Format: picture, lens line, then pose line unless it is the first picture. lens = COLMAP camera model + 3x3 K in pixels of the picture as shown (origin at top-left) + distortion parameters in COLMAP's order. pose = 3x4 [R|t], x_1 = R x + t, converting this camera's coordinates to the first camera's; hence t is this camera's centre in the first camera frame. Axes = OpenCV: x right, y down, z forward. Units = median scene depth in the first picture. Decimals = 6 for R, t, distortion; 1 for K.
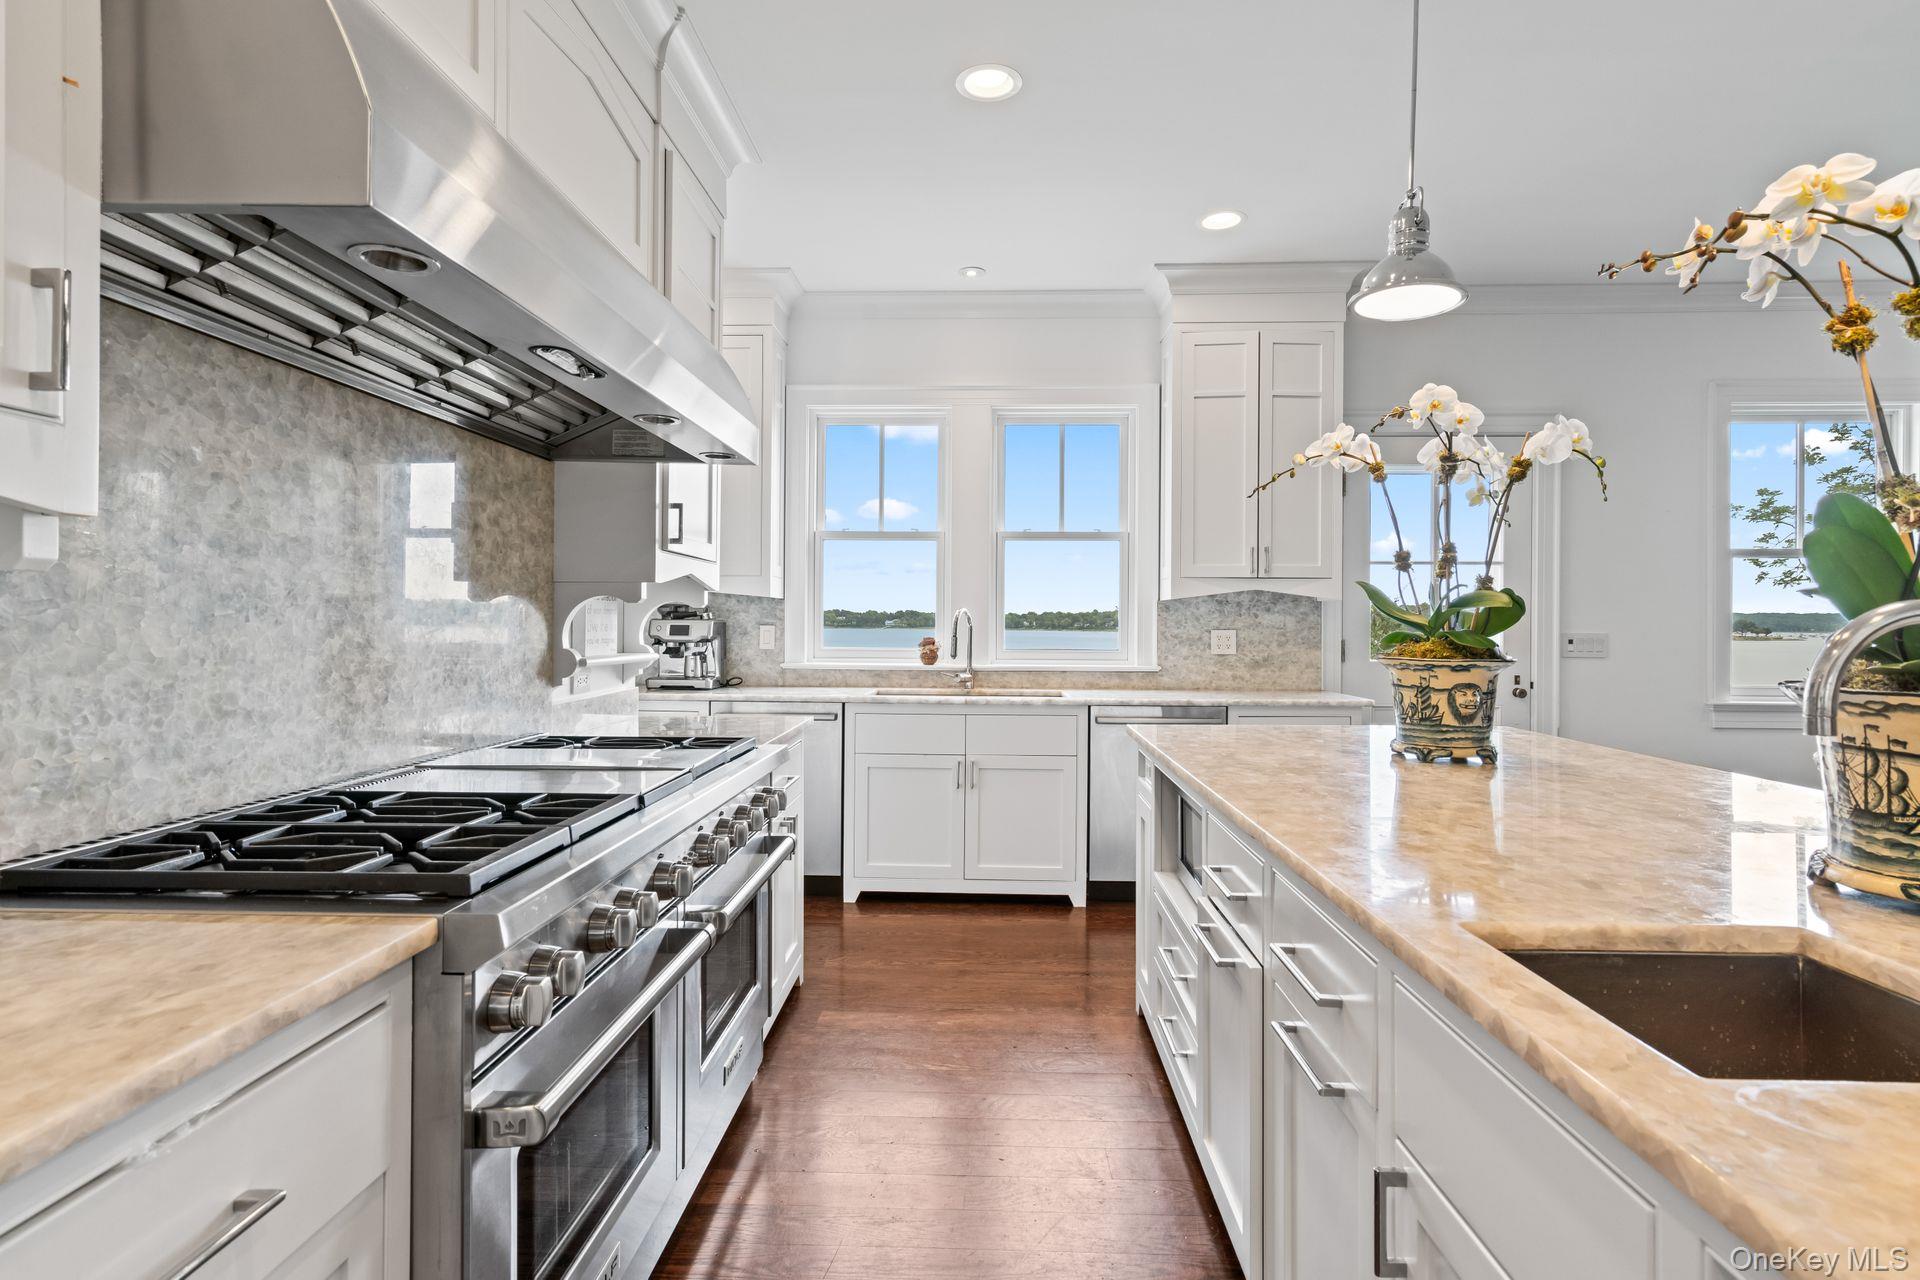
lens RADIAL K [[943.4, 0, 963.2], [0, 943.4, 627.0], [0, 0, 1]] dist [-0.000326, 0.004356]
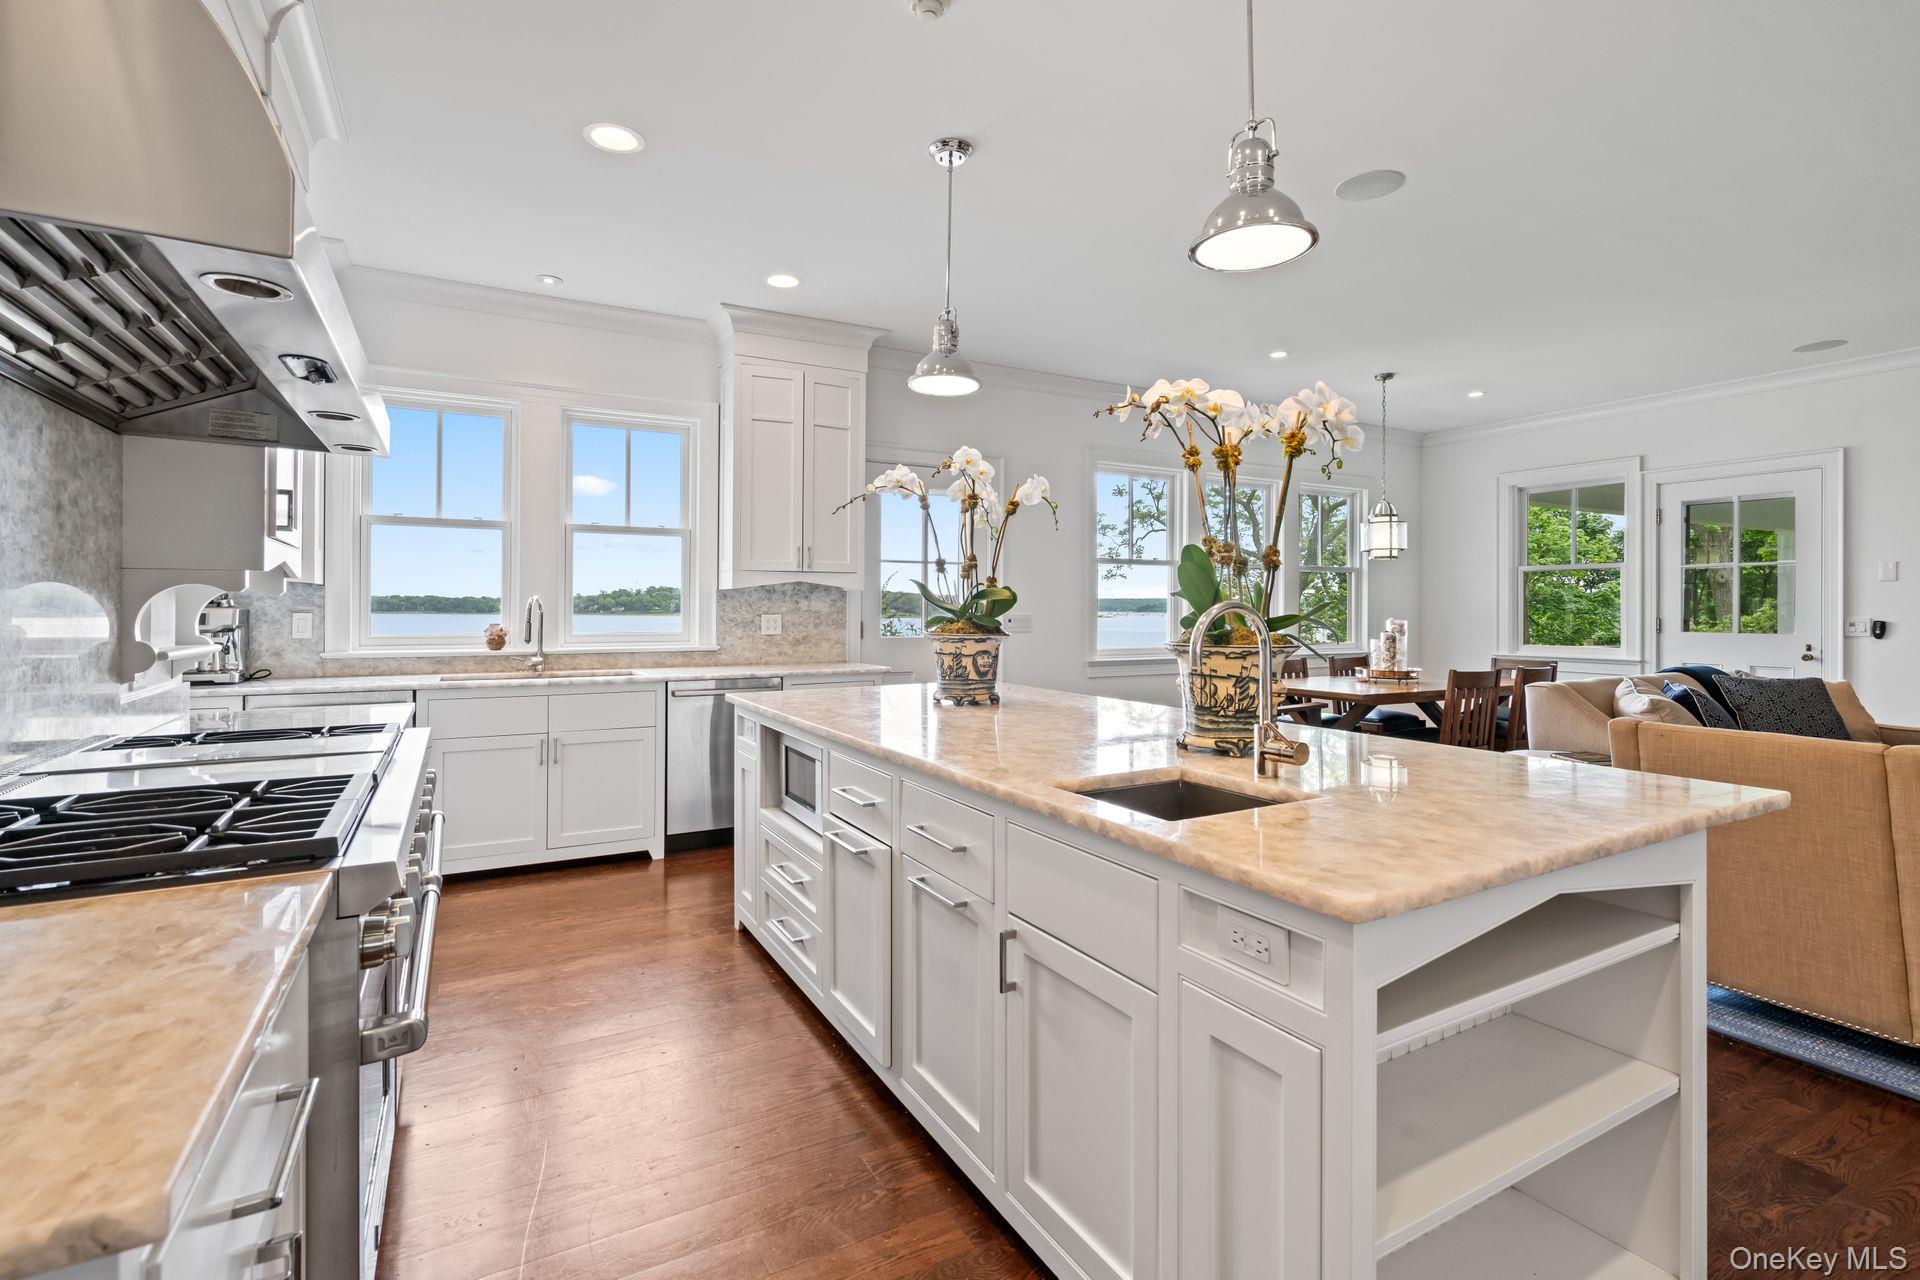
lens RADIAL K [[855.8, 0, 947.5], [0, 855.8, 620.5], [0, 0, 1]] dist [0.003189, 0.002041]
pose [[0.862877, -0.010869, 0.505296, -0.163340], [0.004864, 0.999901, 0.013201, -0.004299], [-0.505390, -0.008933, 0.862845, -0.109865]]
